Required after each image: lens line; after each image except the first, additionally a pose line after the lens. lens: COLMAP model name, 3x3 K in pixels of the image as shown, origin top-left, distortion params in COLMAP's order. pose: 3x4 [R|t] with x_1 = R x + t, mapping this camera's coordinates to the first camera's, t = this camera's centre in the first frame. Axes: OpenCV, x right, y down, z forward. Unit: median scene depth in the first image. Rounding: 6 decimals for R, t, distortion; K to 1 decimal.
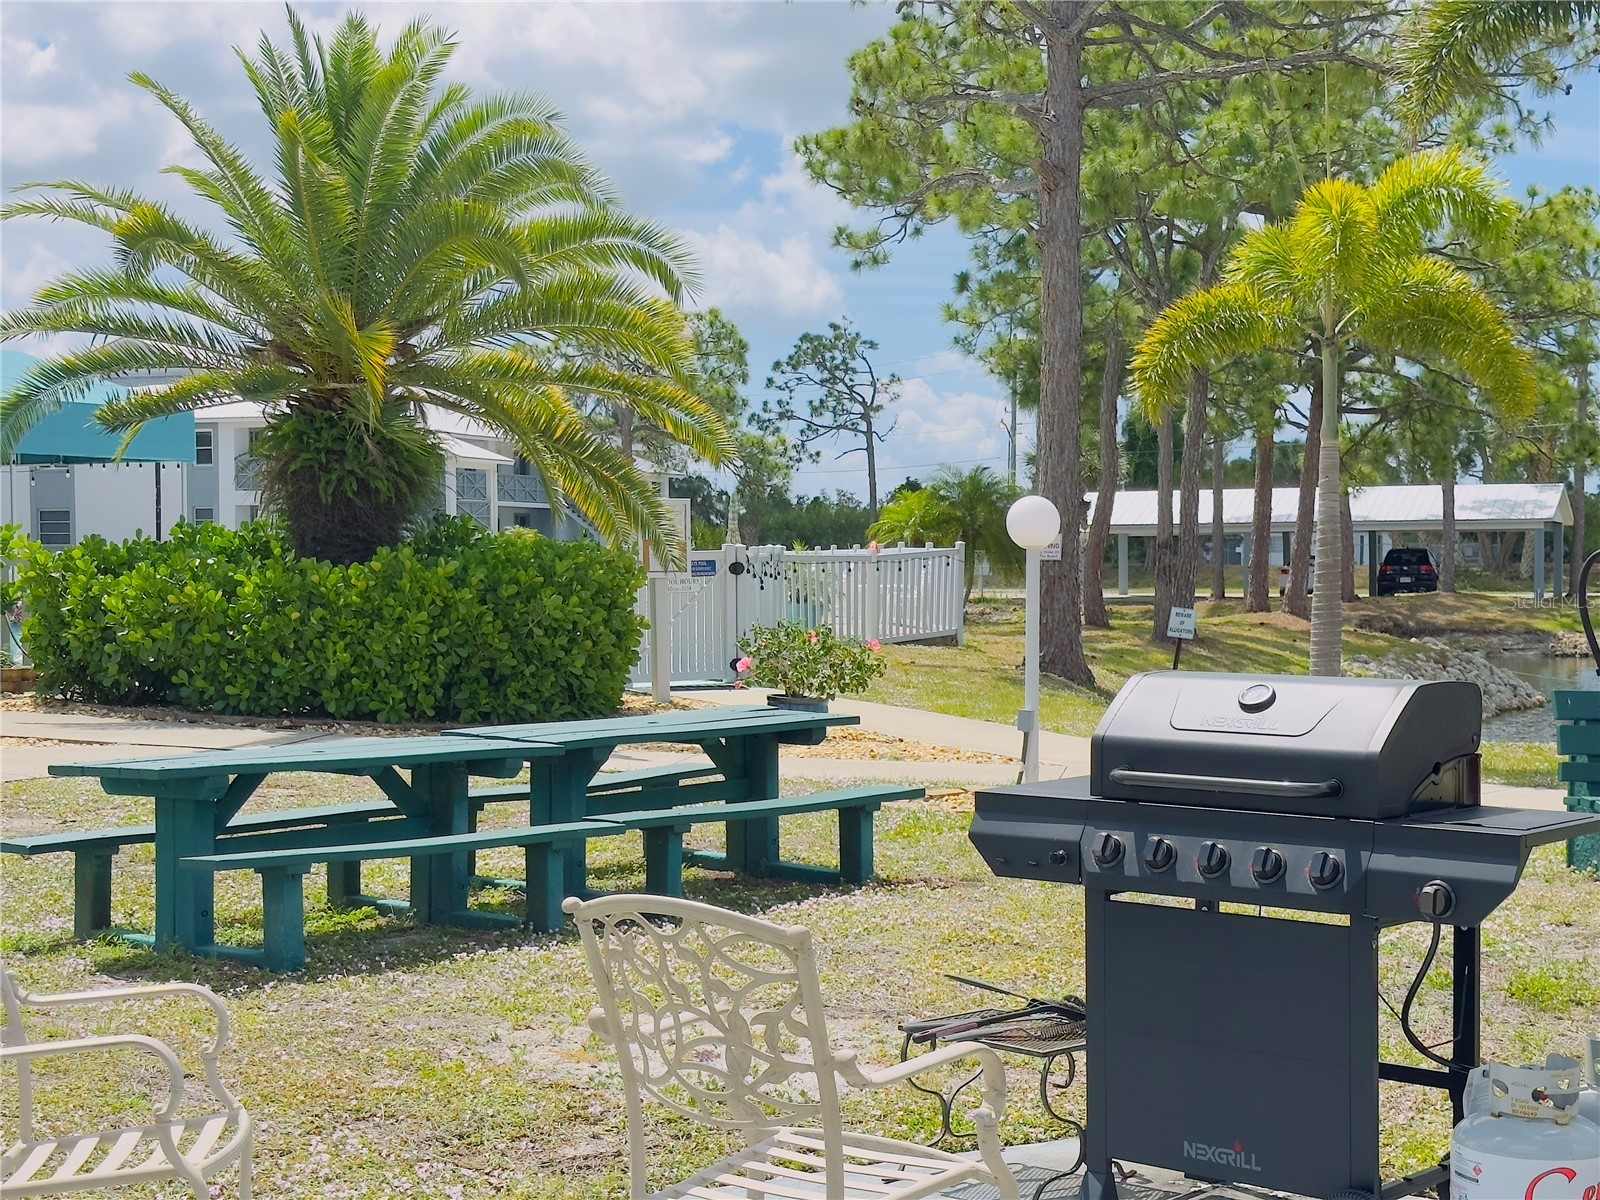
lens RADIAL K [[2534.4, 0, 797.5], [0, 2534.4, 614.6], [0, 0, 1]] dist [0.100258, 0.000000]
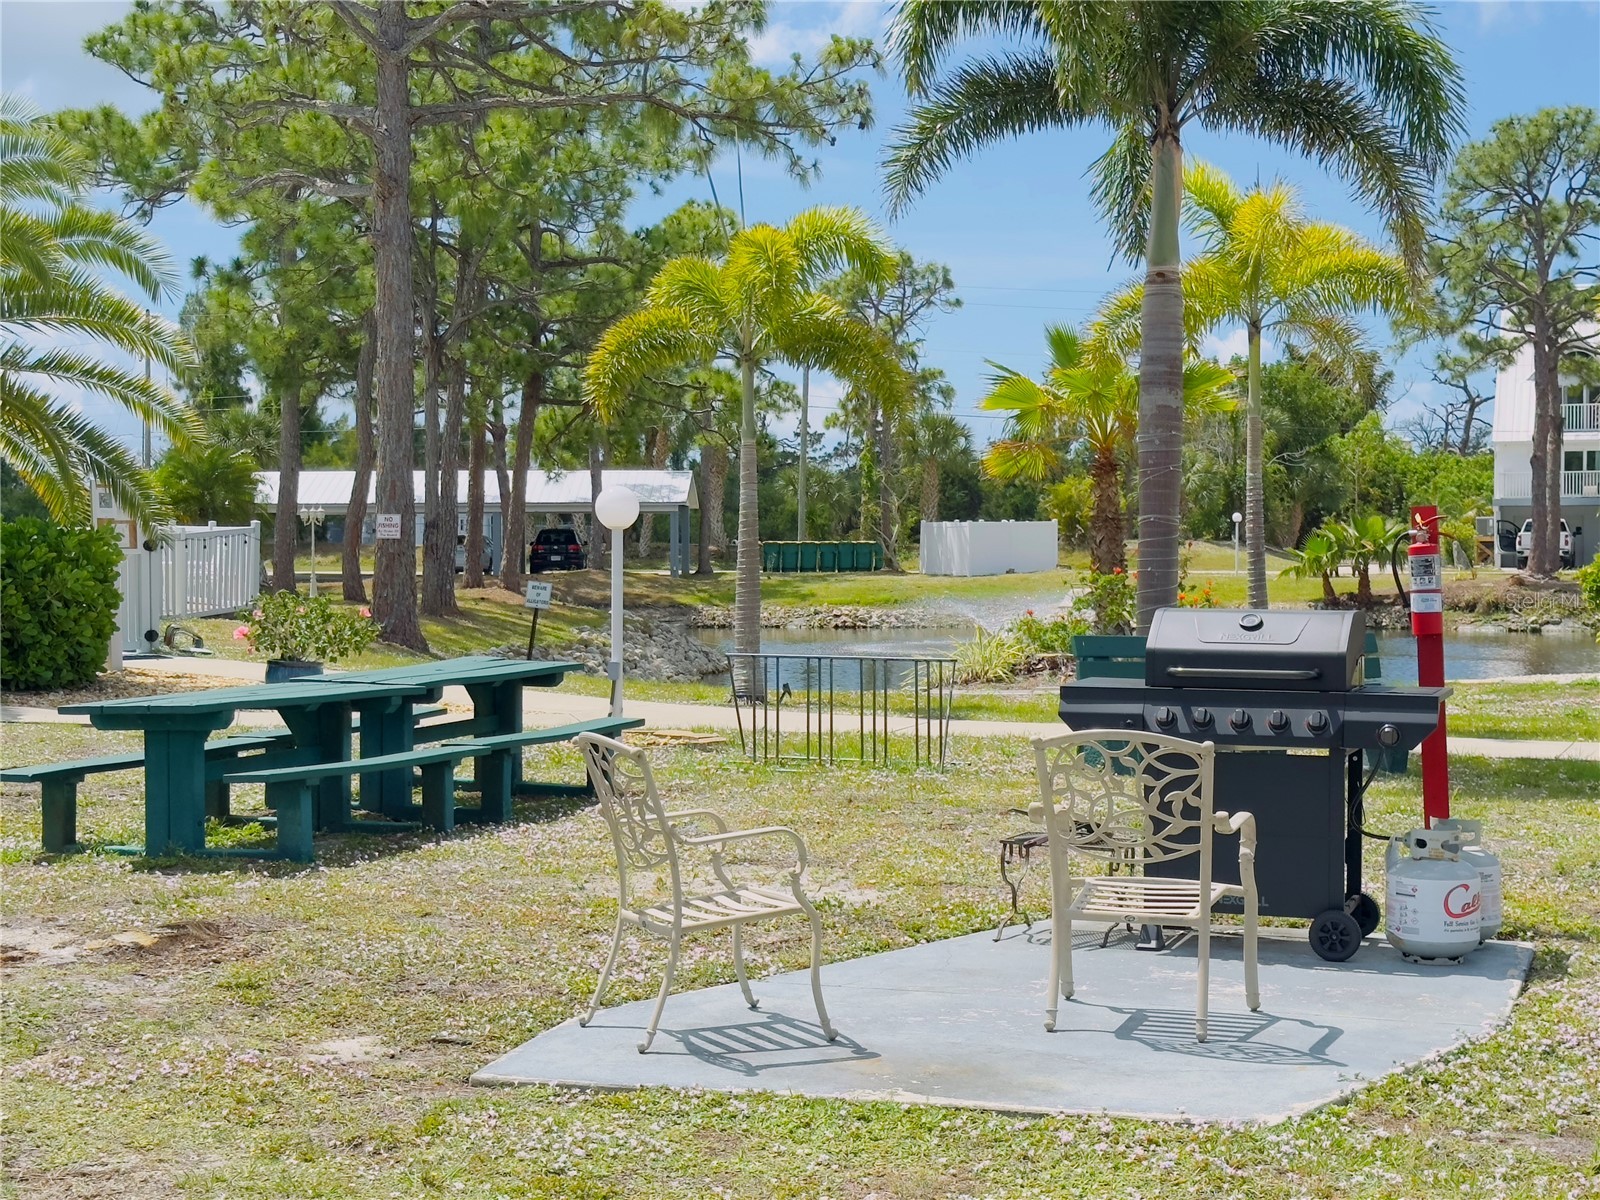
lens RADIAL K [[2534.4, 0, 802.6], [0, 2534.4, 596.4], [0, 0, 1]] dist [0.100258, 0.000000]
pose [[0.933122, -0.005554, 0.359518, -0.111655], [0.005141, 0.999985, 0.002104, 0.001659], [-0.359524, -0.000115, 0.933136, -0.070708]]
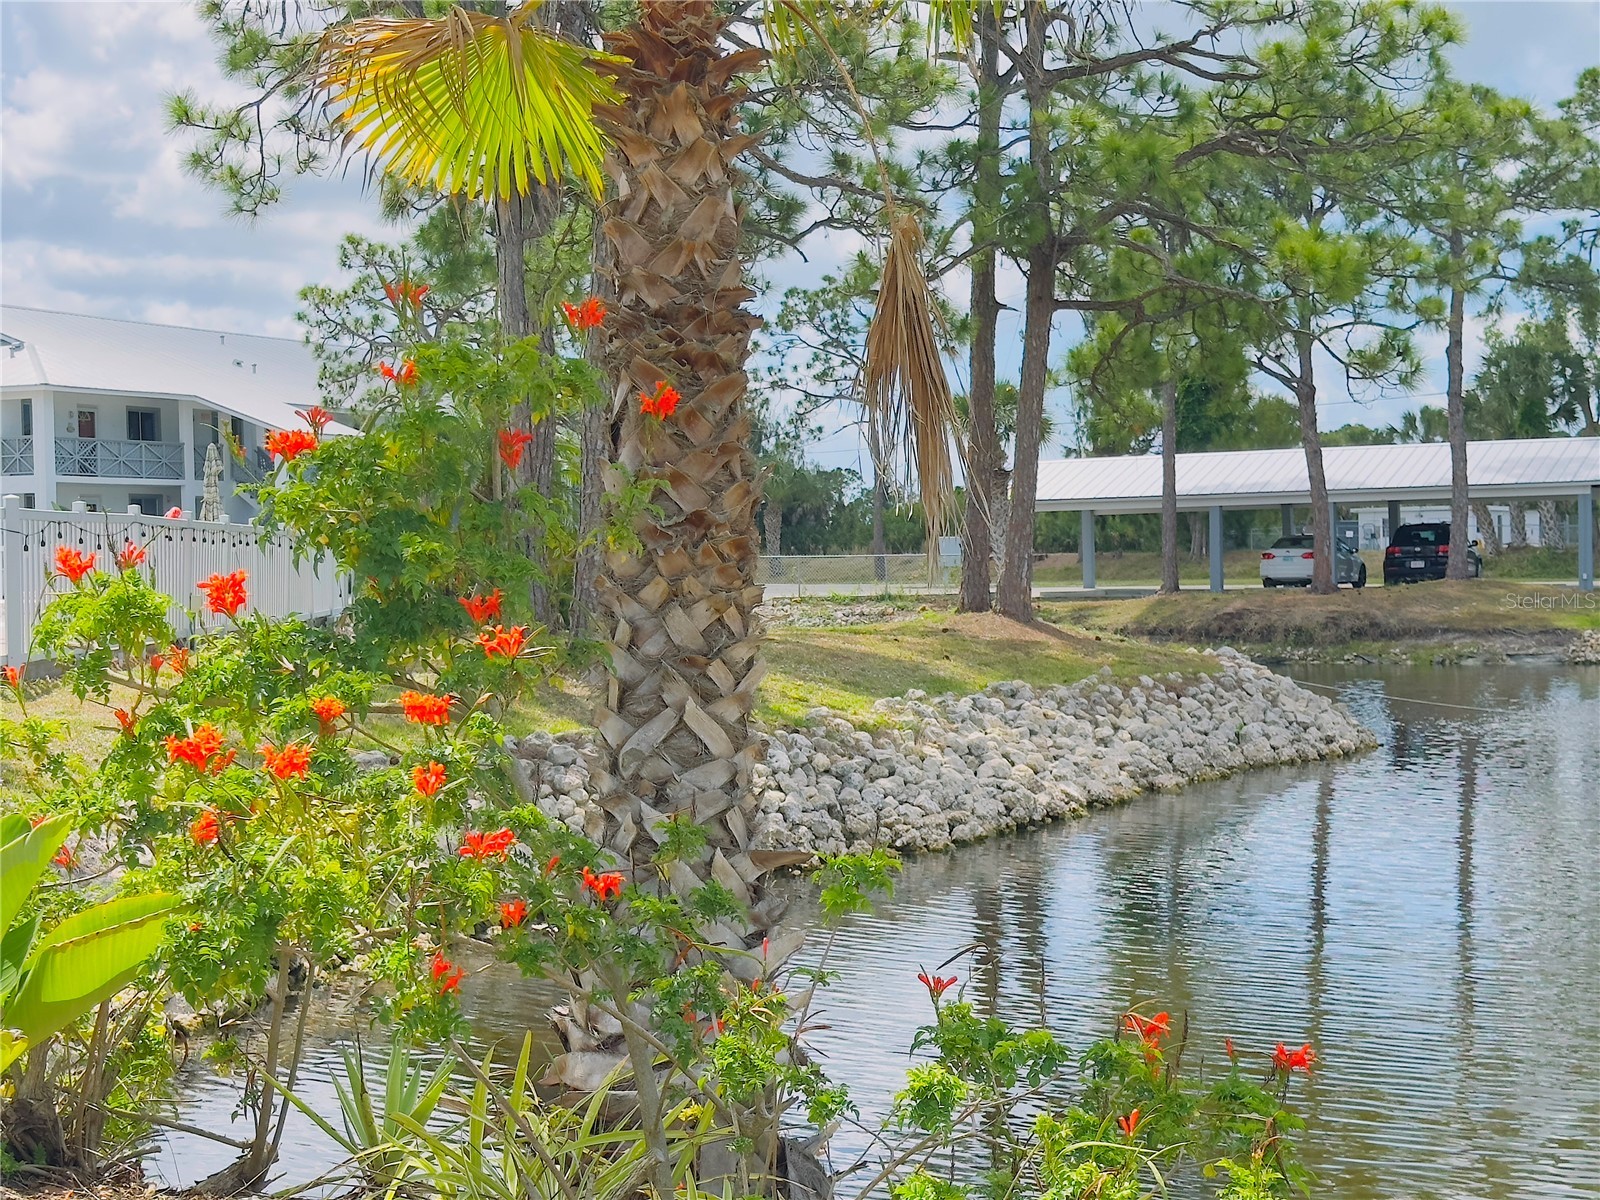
lens RADIAL K [[2534.4, 0, 798.7], [0, 2534.4, 600.6], [0, 0, 1]] dist [0.100258, 0.000000]
pose [[0.994341, -0.012888, -0.105447, 0.315938], [0.012369, 0.999908, -0.005571, -0.001582], [0.105509, 0.004235, 0.994409, 0.502582]]
